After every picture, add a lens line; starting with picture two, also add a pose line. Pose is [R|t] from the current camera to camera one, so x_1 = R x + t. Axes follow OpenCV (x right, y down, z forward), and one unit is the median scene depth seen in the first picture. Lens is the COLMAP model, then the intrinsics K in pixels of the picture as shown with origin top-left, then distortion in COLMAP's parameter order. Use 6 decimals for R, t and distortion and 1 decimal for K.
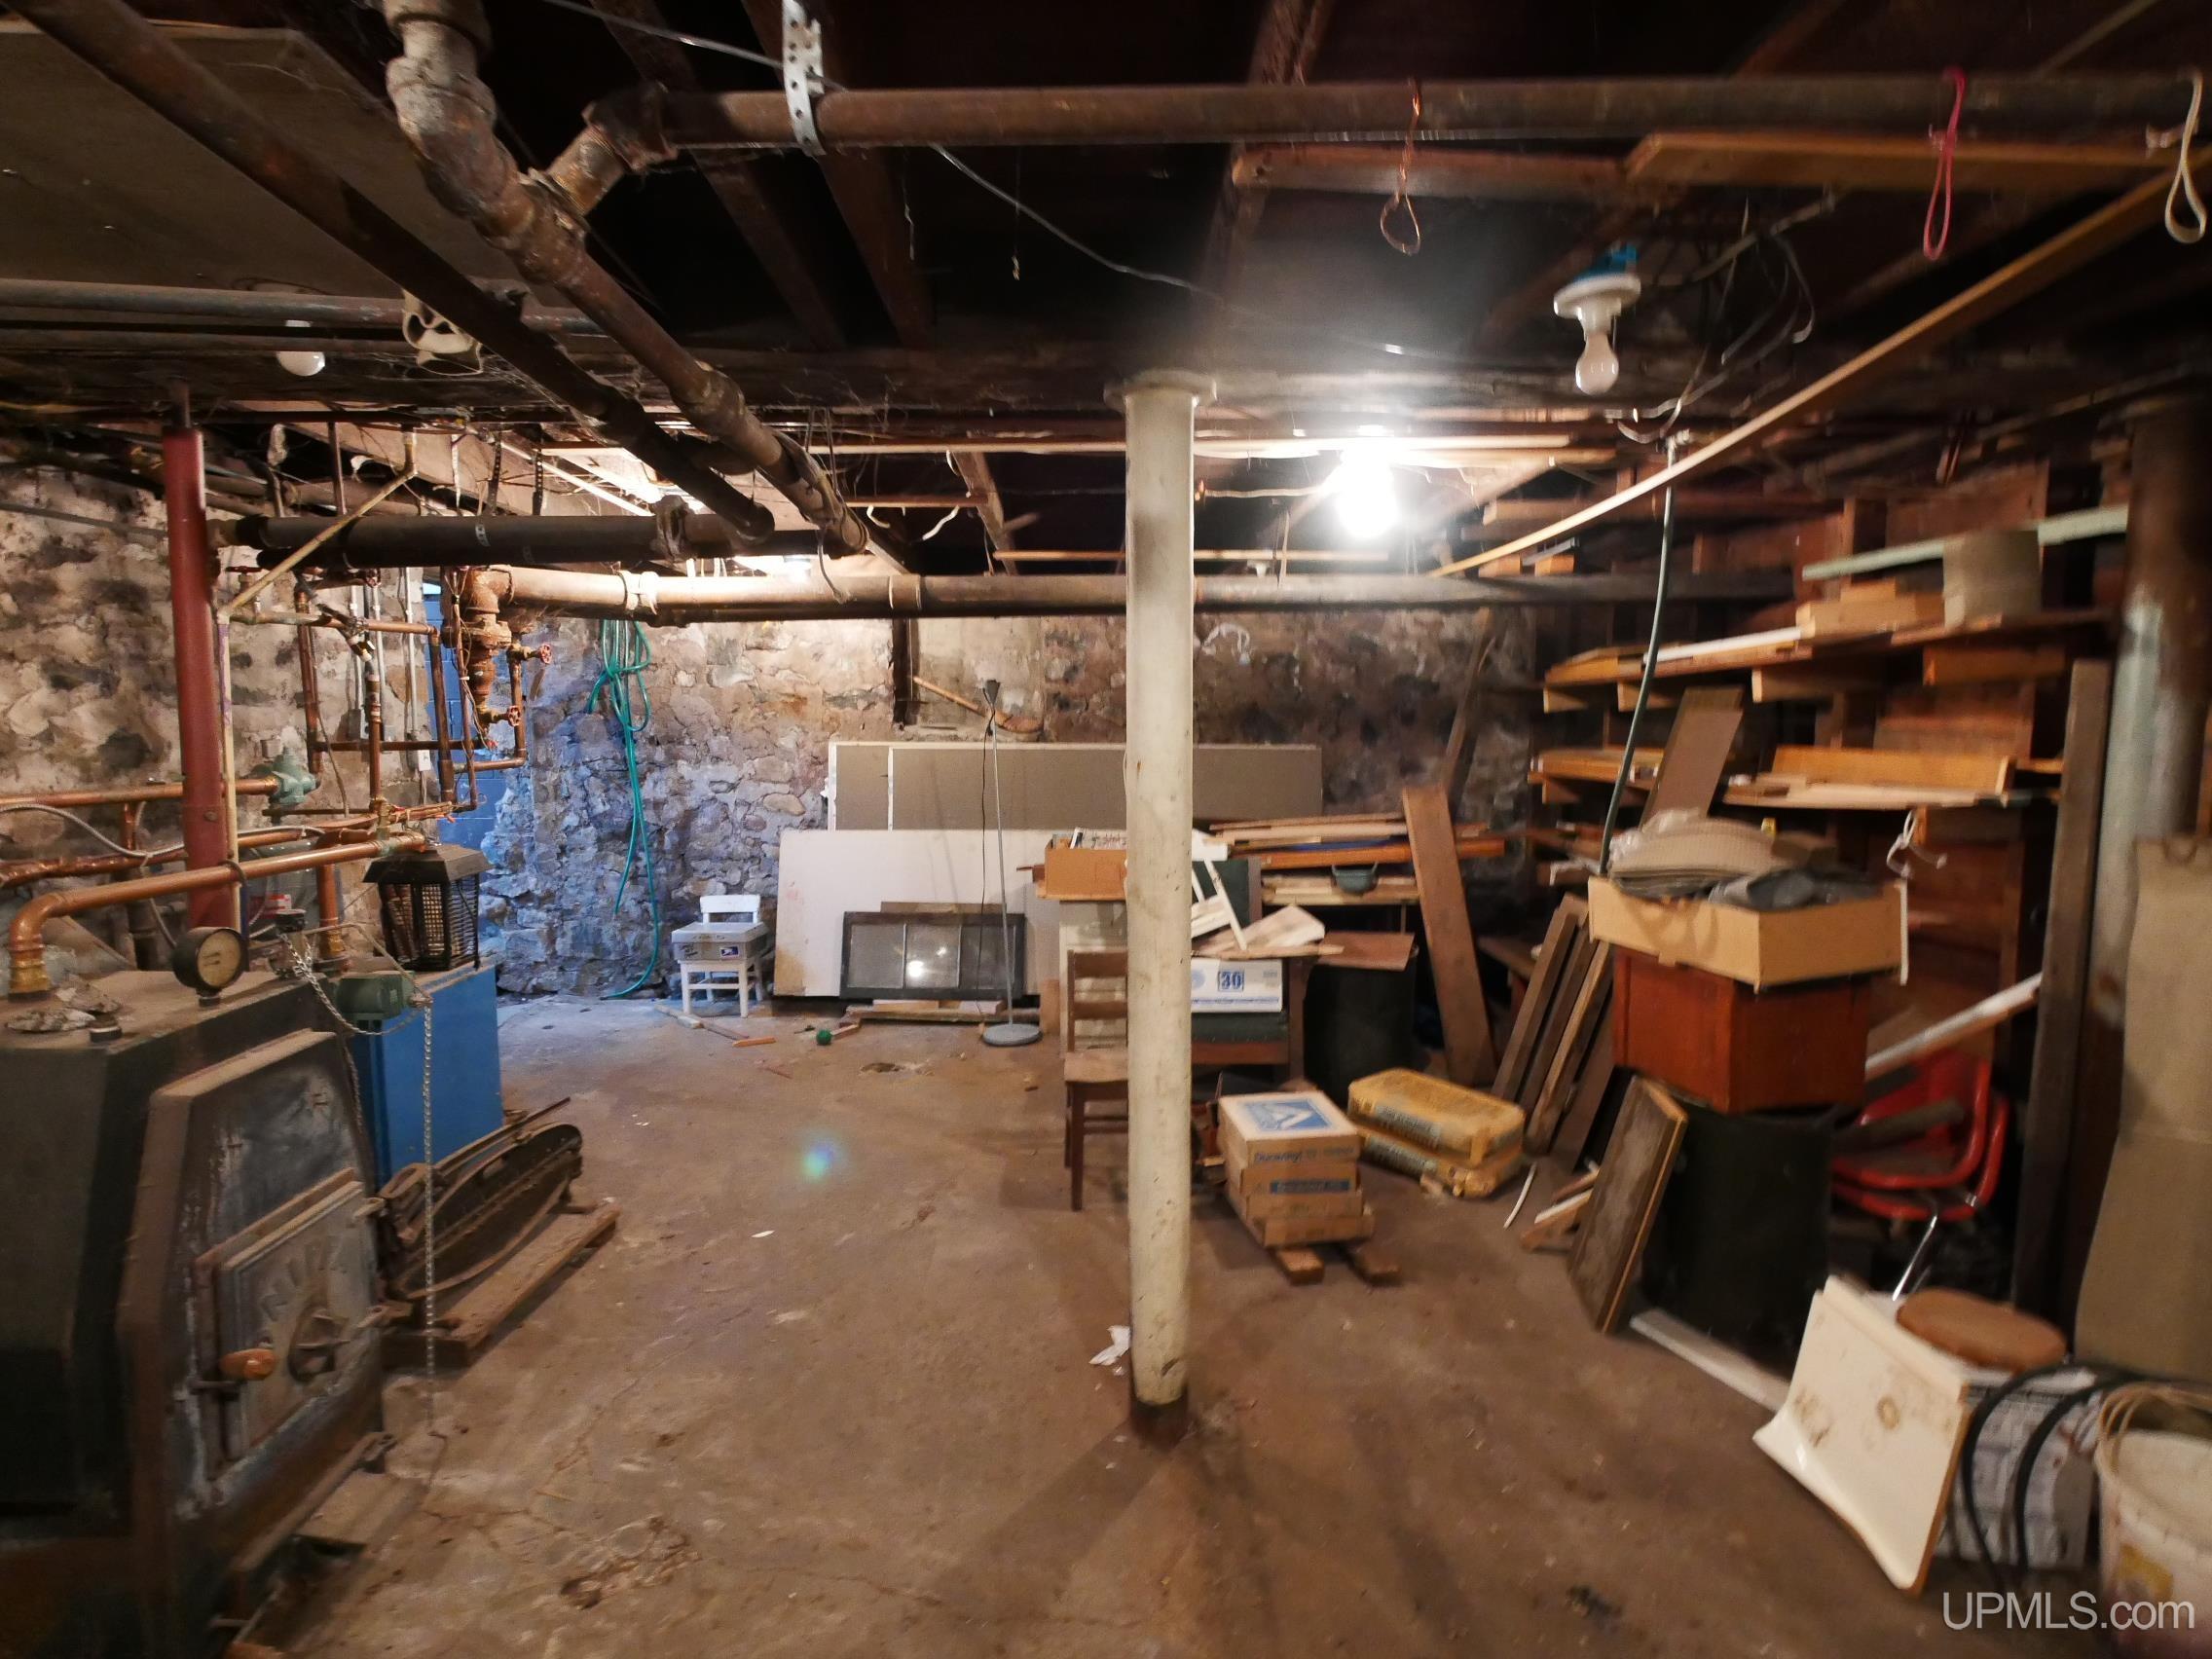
lens RADIAL K [[1085.3, 0, 1100.9], [0, 1085.3, 831.1], [0, 0, 1]] dist [-0.001776, 0.000307]
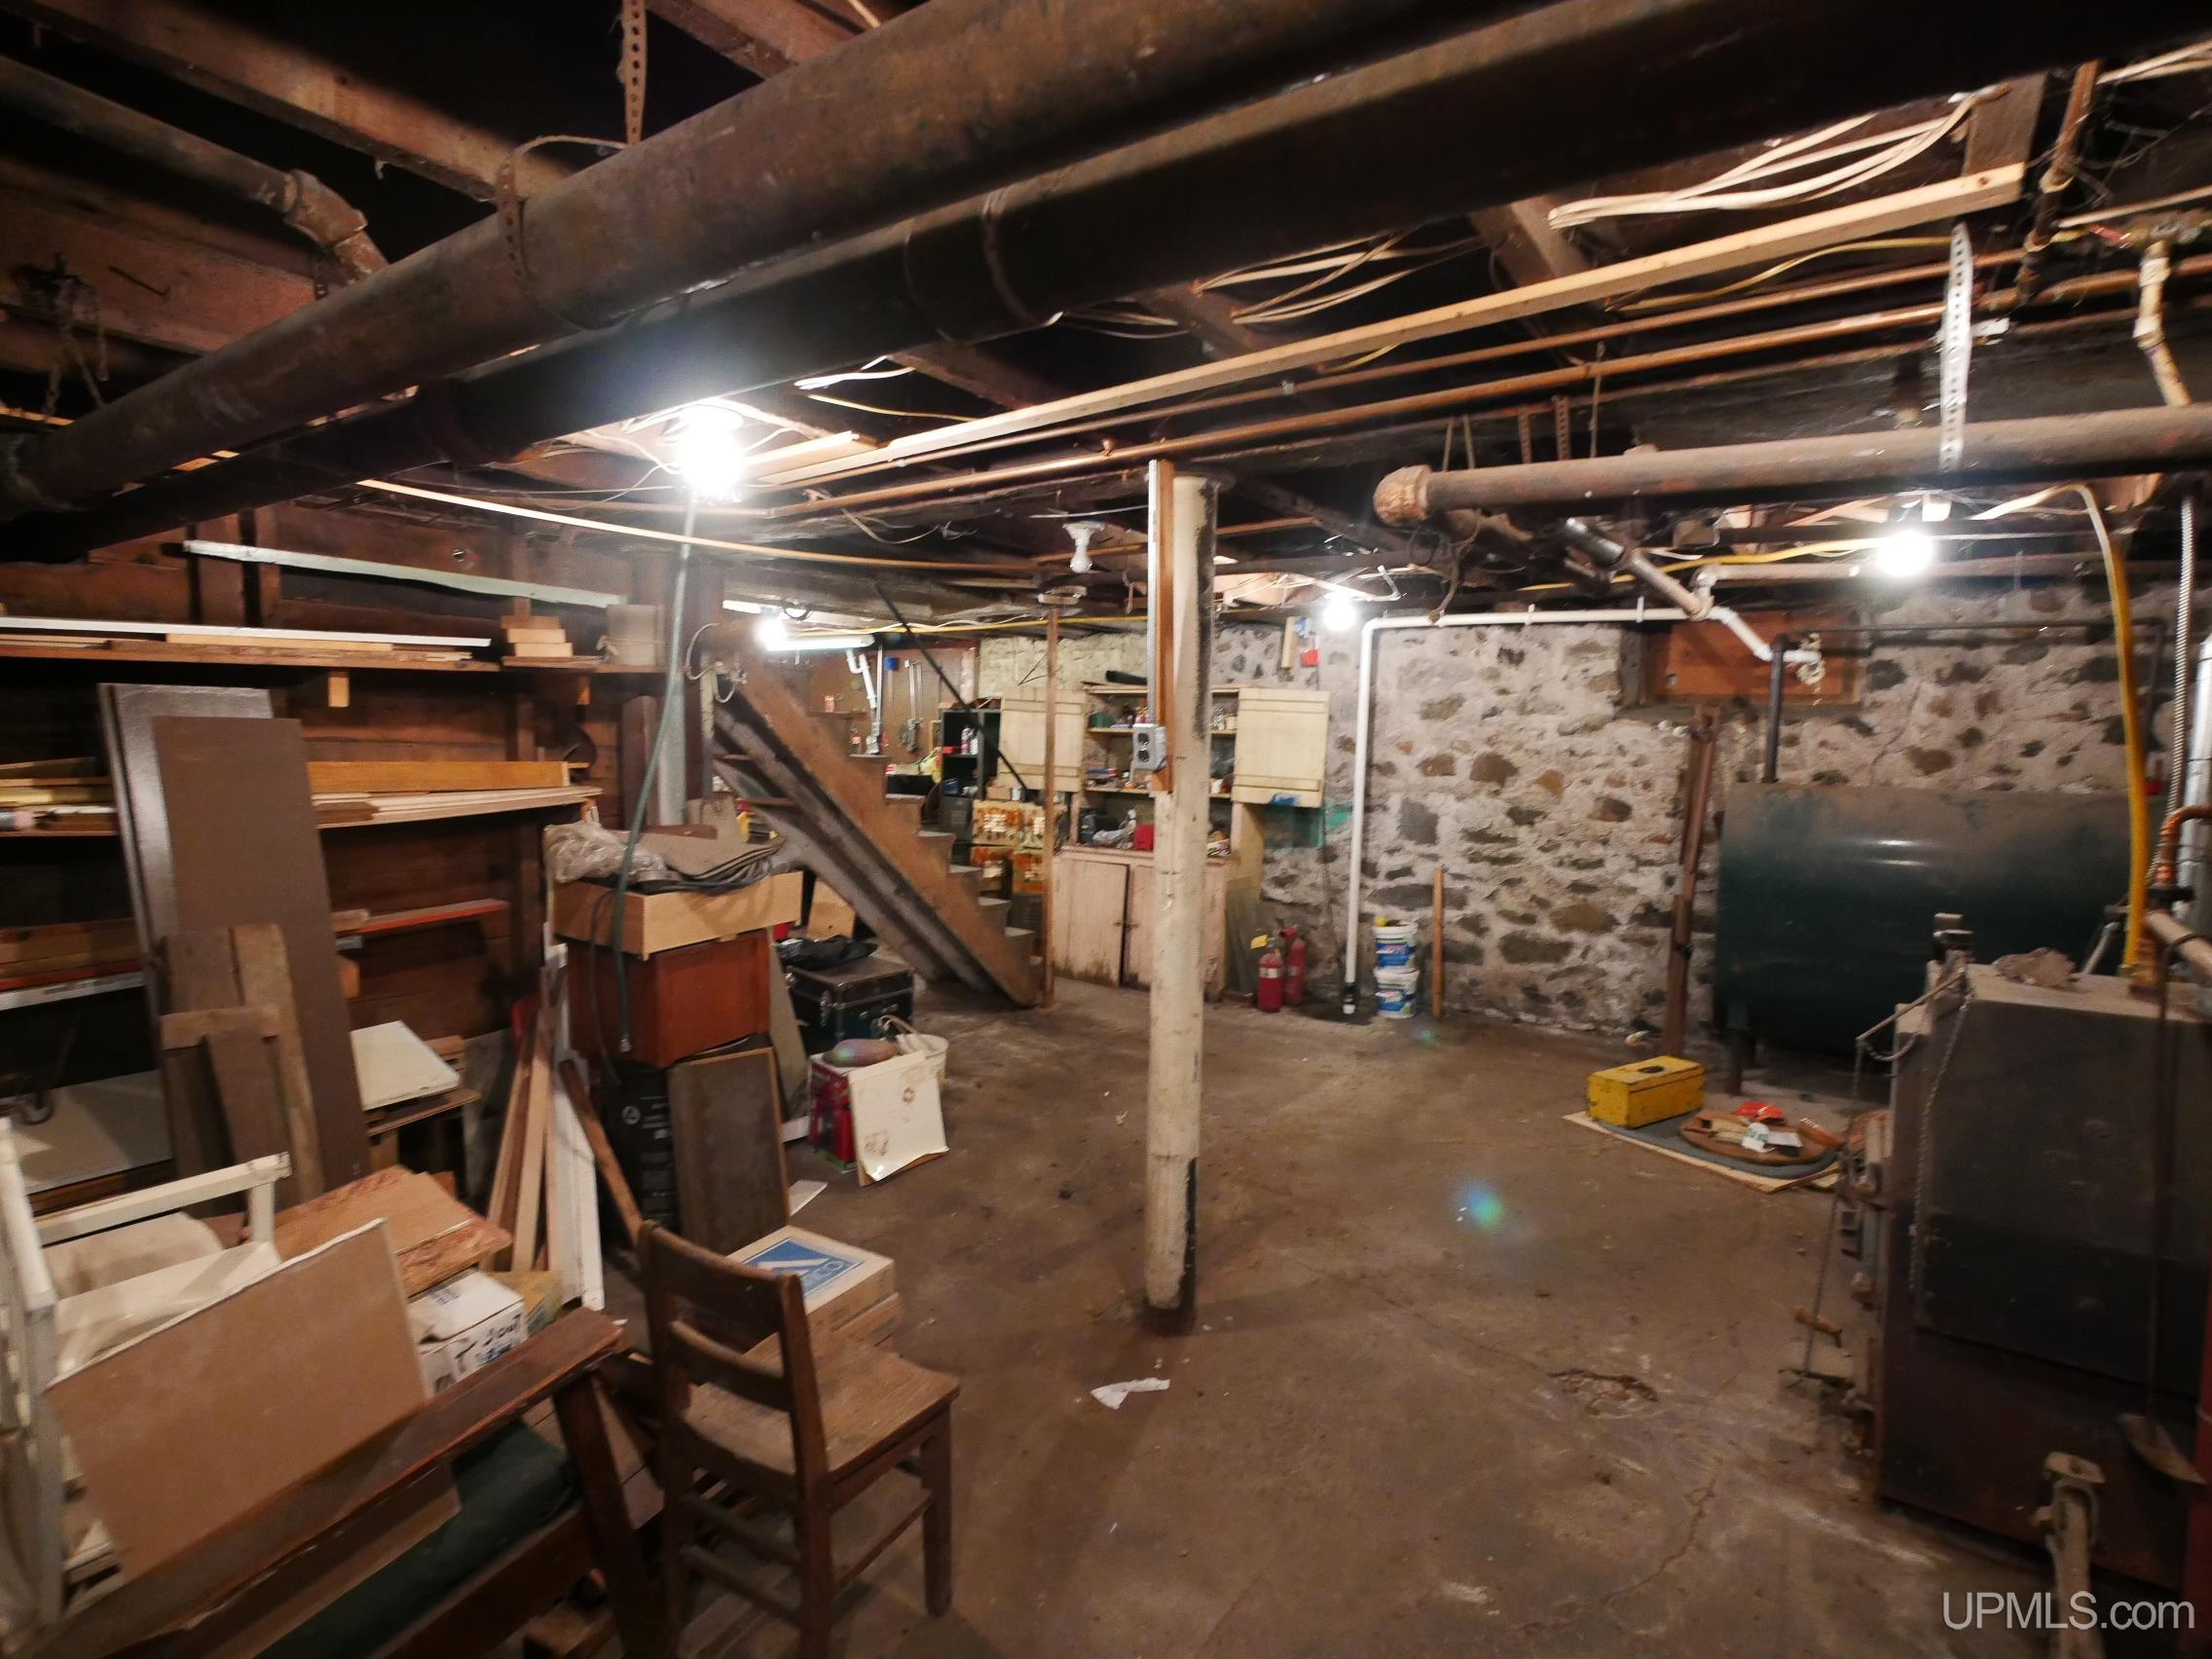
lens RADIAL K [[1085.3, 0, 1100.9], [0, 1085.3, 831.1], [0, 0, 1]] dist [-0.001776, 0.000307]
pose [[-0.797323, -0.063579, 0.600195, -0.494823], [0.047822, 0.984655, 0.167833, -0.171383], [-0.601655, 0.162520, -0.782048, 1.630906]]
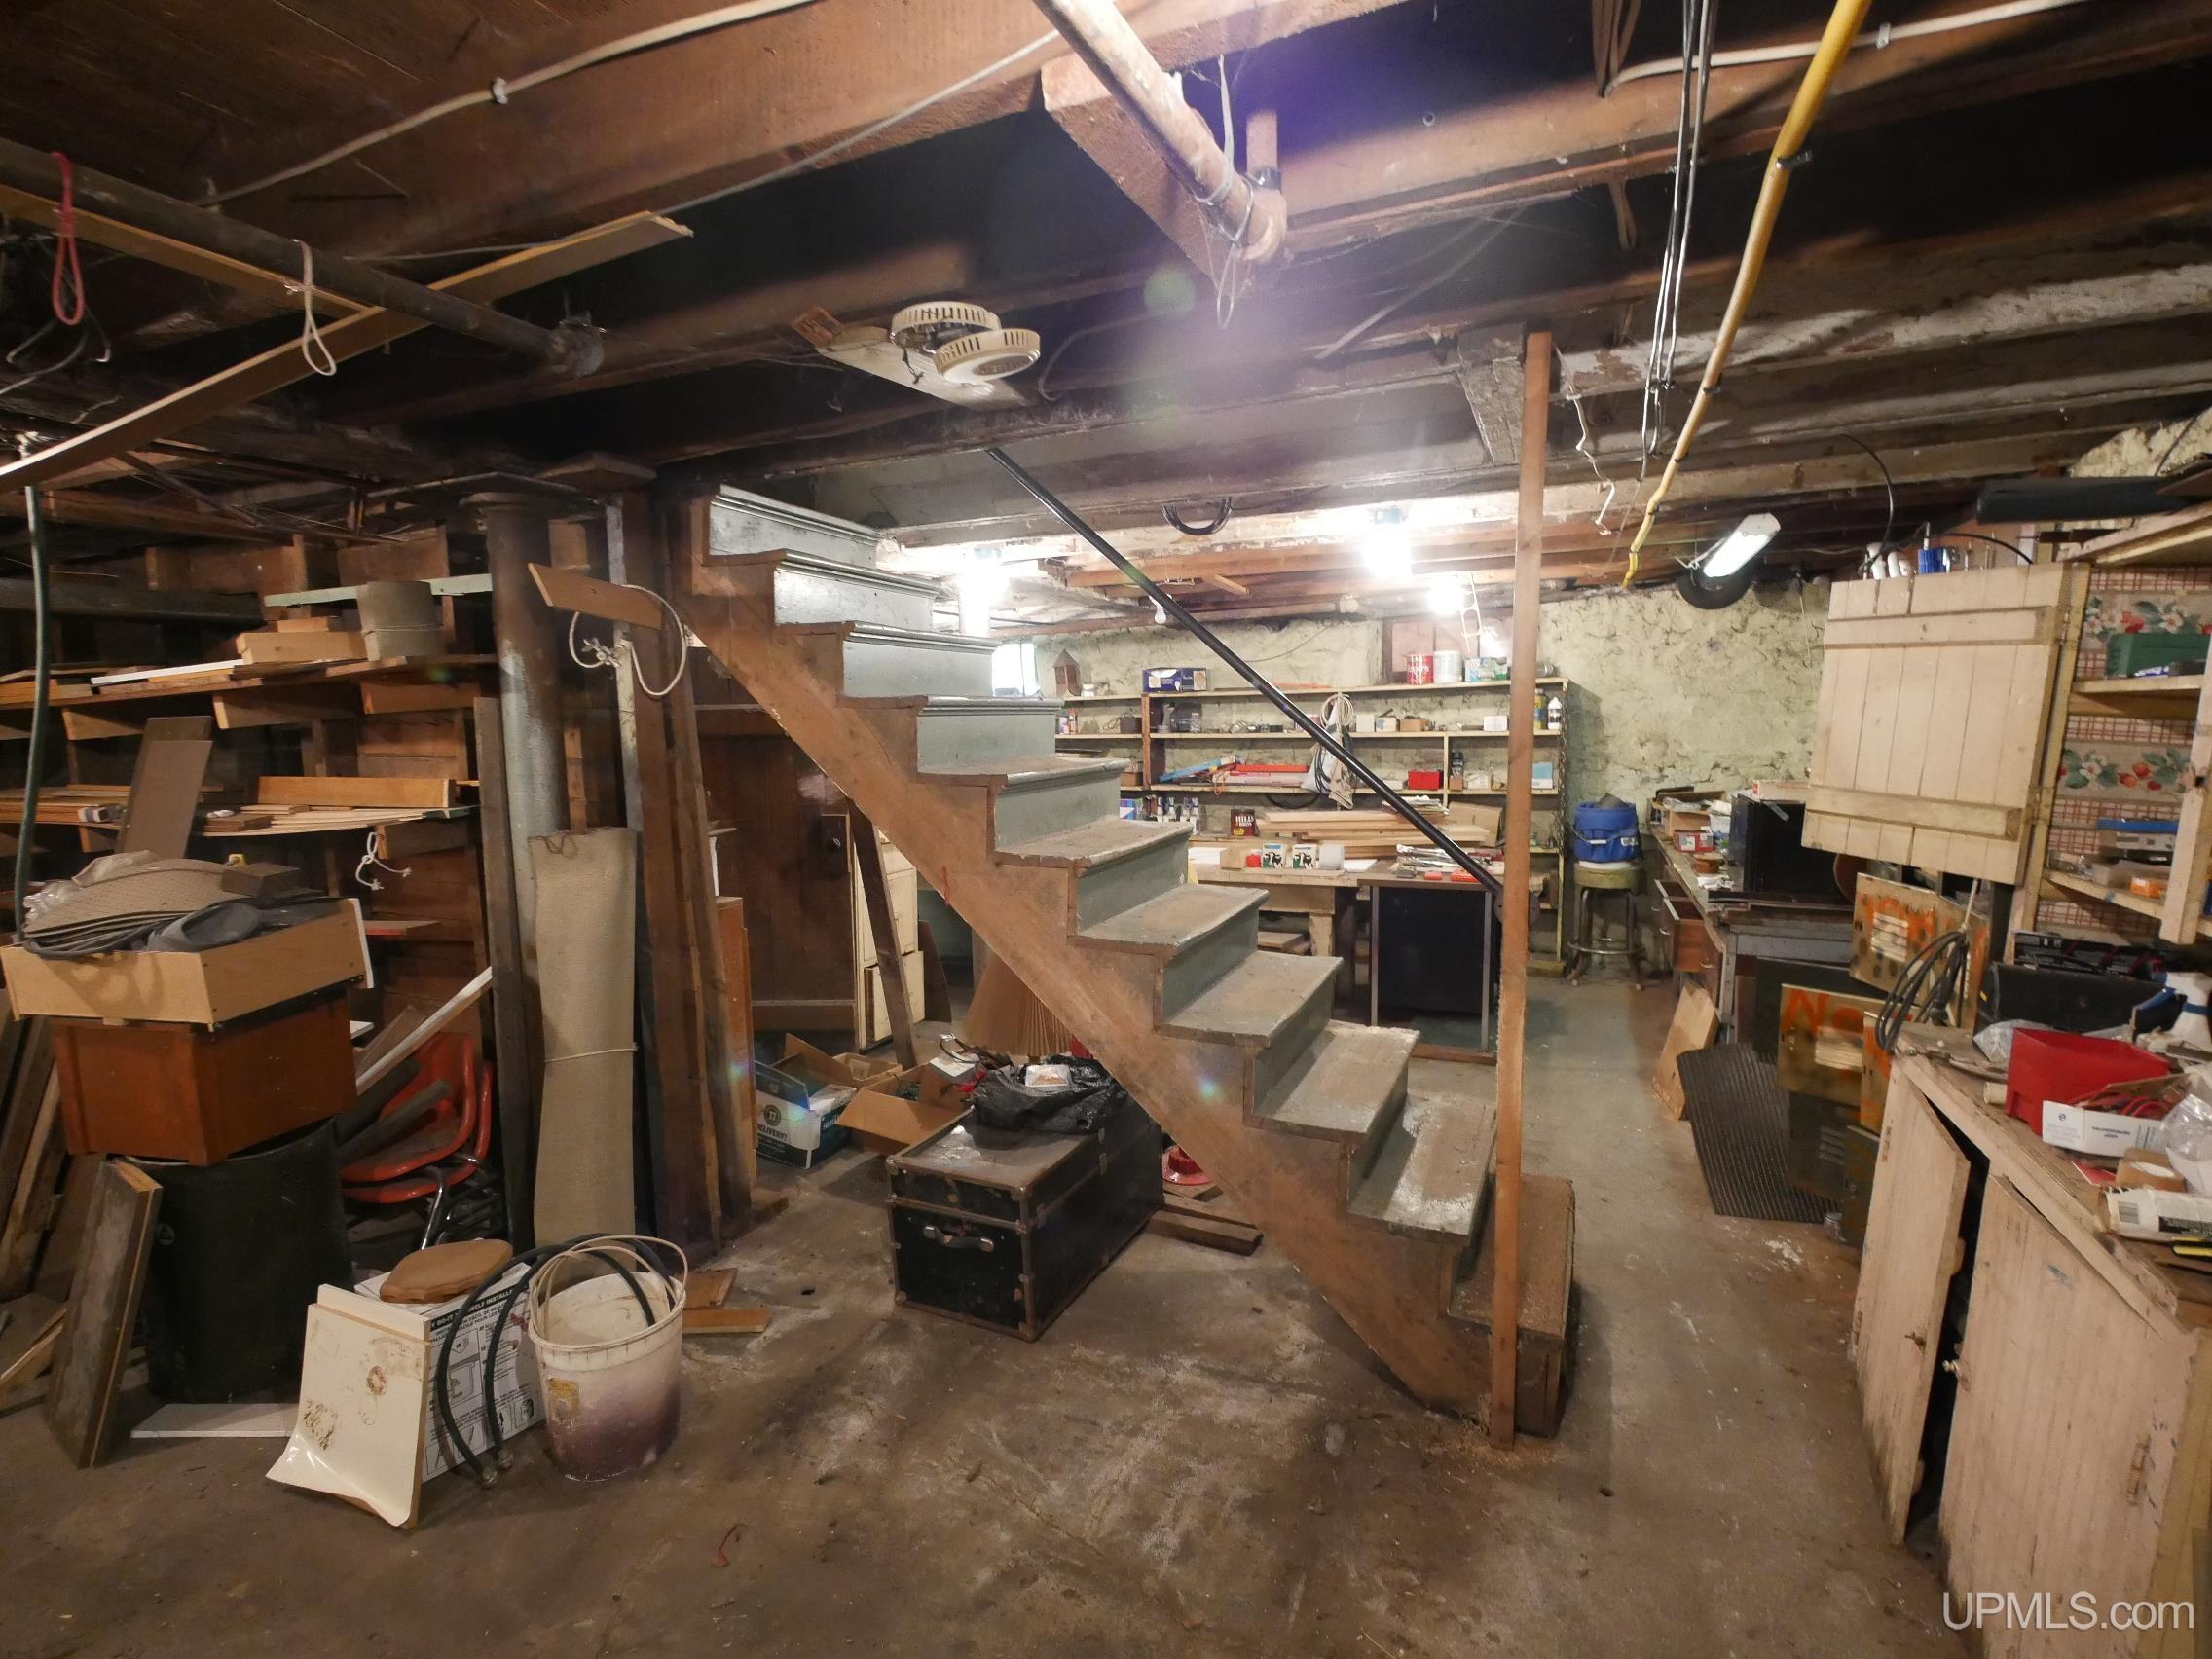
lens RADIAL K [[1085.3, 0, 1100.9], [0, 1085.3, 831.1], [0, 0, 1]] dist [-0.001776, 0.000307]
pose [[0.428103, -0.094148, 0.898812, 0.080449], [0.112971, 0.992333, 0.050136, 0.010364], [-0.896641, 0.080076, 0.435457, -0.127972]]
